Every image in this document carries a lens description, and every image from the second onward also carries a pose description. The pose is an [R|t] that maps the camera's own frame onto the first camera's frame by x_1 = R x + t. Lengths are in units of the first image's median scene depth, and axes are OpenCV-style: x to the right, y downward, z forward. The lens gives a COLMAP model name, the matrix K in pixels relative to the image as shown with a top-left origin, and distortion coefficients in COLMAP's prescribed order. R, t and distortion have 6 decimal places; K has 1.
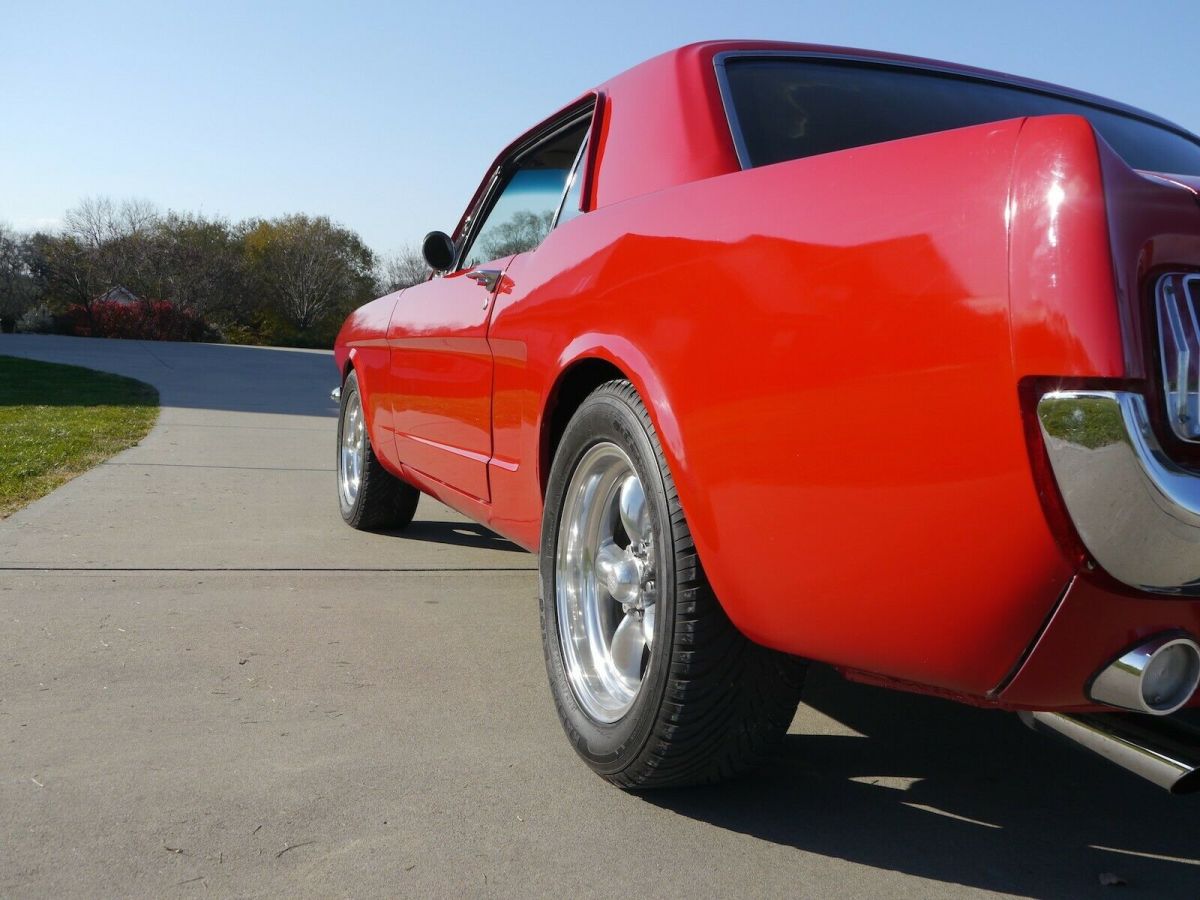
lens RADIAL K [[2327.9, 0, 600.0], [0, 2327.9, 450.0], [0, 0, 1]] dist [-0.634218, 0.042827]
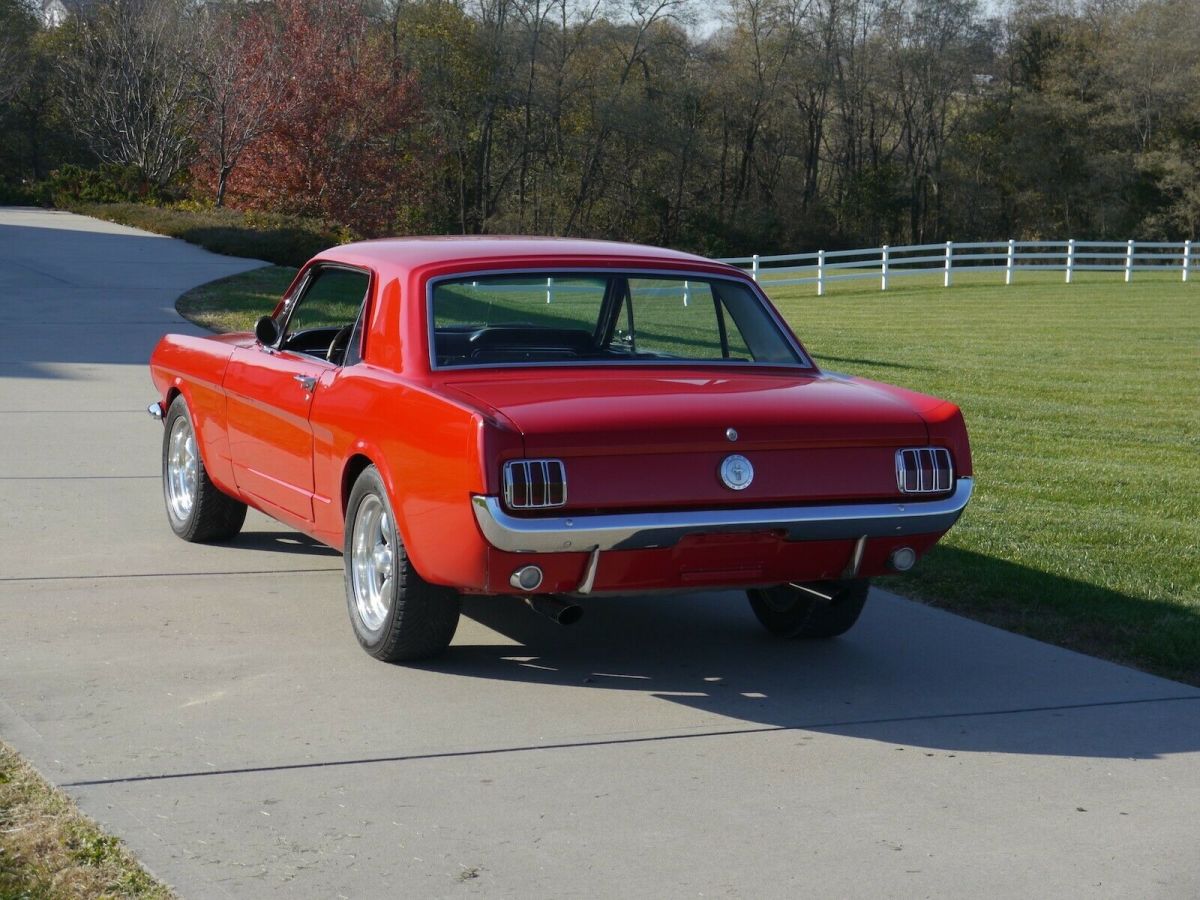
lens RADIAL K [[2348.9, 0, 600.0], [0, 2348.9, 450.0], [0, 0, 1]] dist [0.056734, 0.290990]
pose [[0.996408, -0.035742, 0.076774, 0.039002], [0.035685, 0.999361, 0.002106, -0.034399], [-0.076800, 0.000641, 0.997046, -0.934918]]
